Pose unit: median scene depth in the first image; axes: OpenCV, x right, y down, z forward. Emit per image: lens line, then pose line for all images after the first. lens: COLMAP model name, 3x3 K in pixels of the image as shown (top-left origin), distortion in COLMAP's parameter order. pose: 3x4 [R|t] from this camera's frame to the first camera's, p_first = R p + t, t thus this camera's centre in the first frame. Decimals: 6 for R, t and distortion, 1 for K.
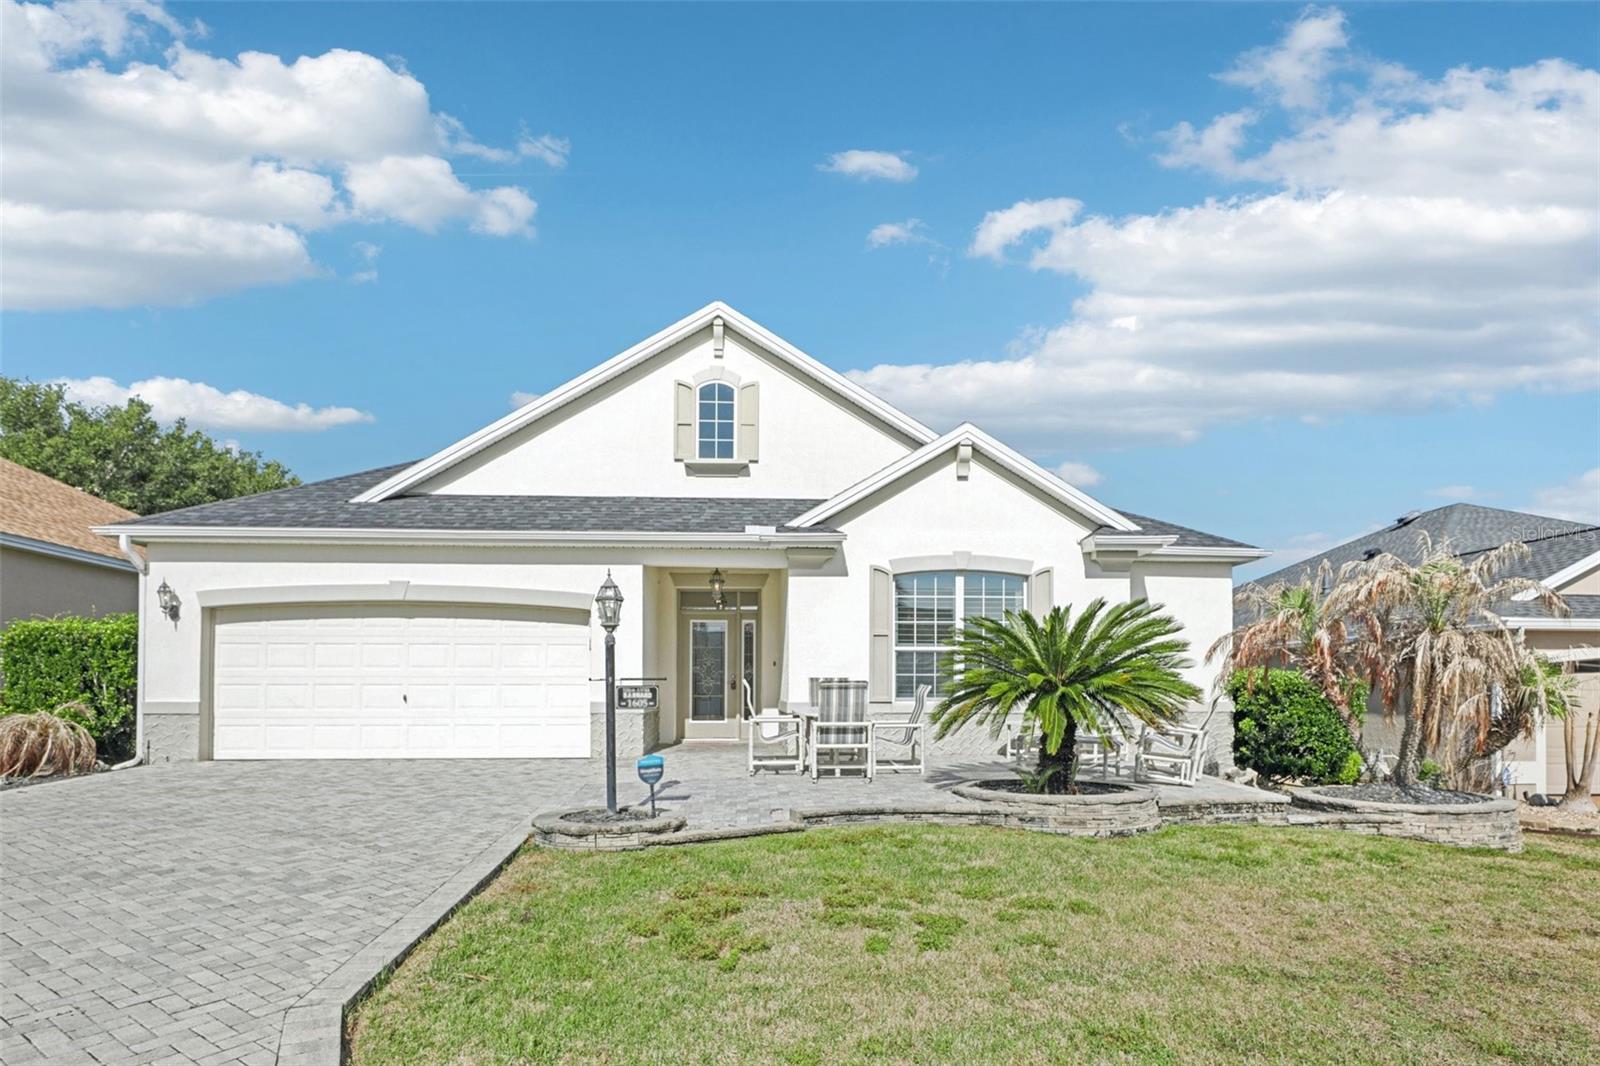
lens RADIAL K [[889.7, 0, 799.6], [0, 889.7, 663.1], [0, 0, 1]] dist [-0.003120, -0.000386]
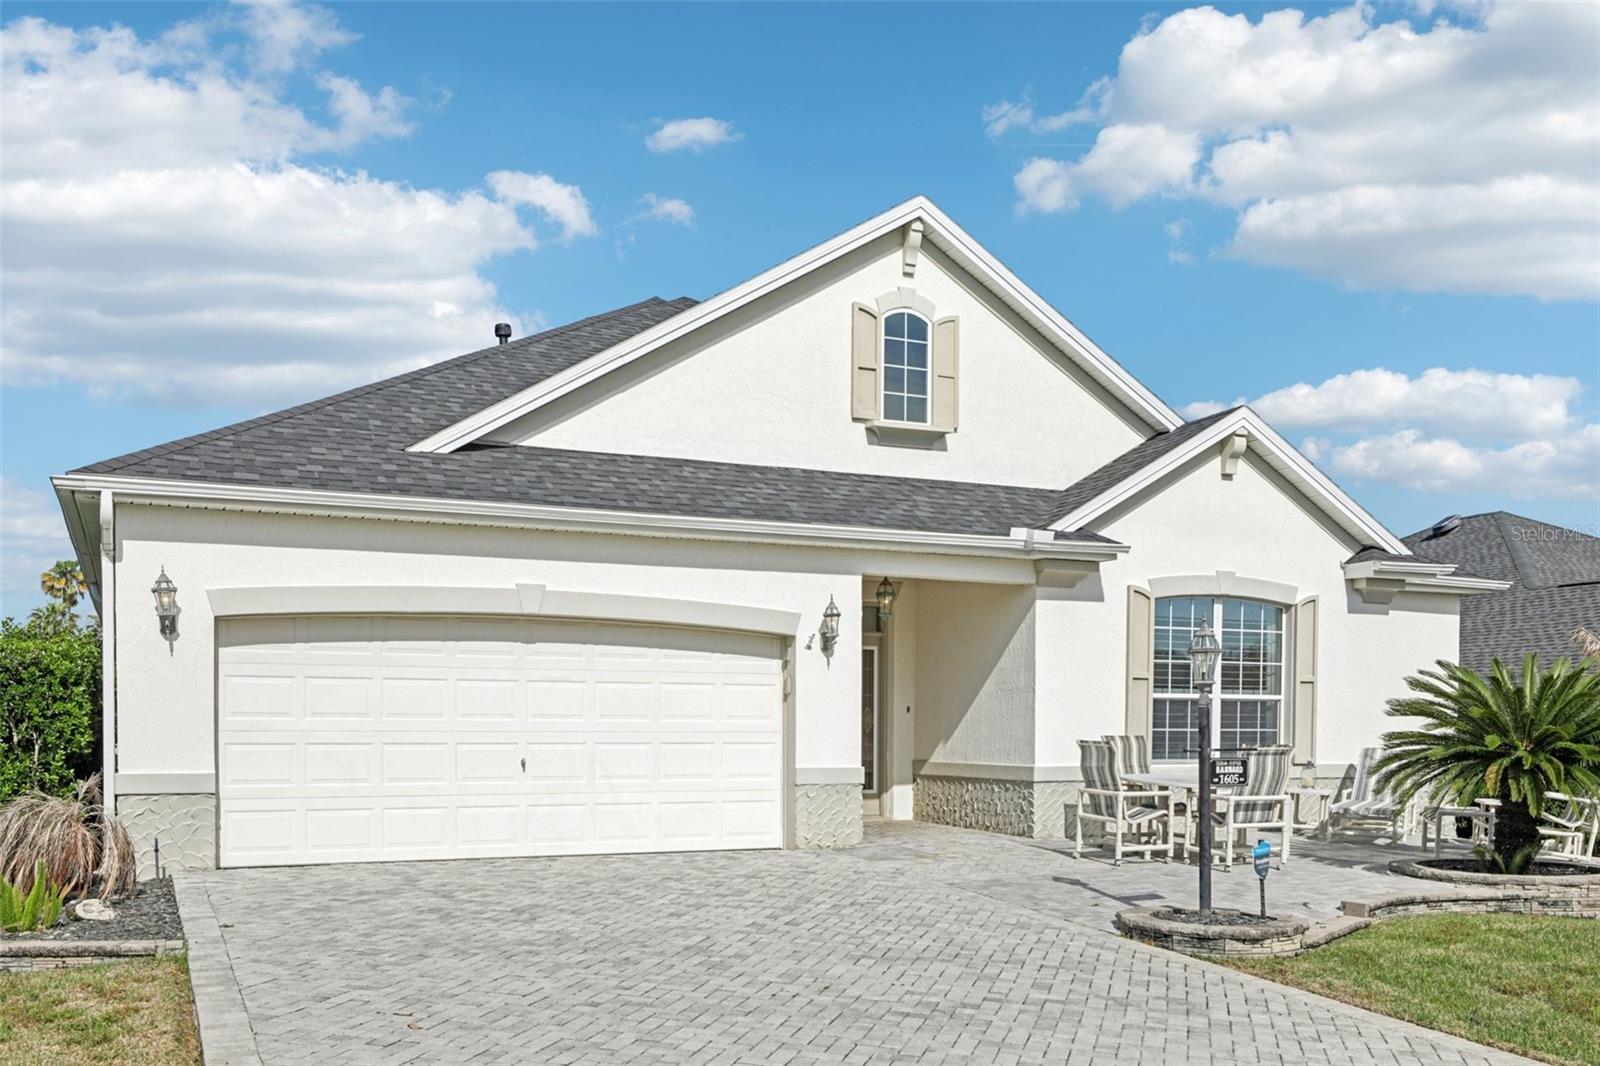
lens RADIAL K [[1453.0, 0, 796.0], [0, 1453.0, 749.6], [0, 0, 1]] dist [0.003876, 0.004875]
pose [[0.935834, -0.001817, 0.352436, -0.618327], [-0.015259, 0.998840, 0.045667, -0.022436], [-0.352110, -0.048115, 0.934721, -0.064167]]
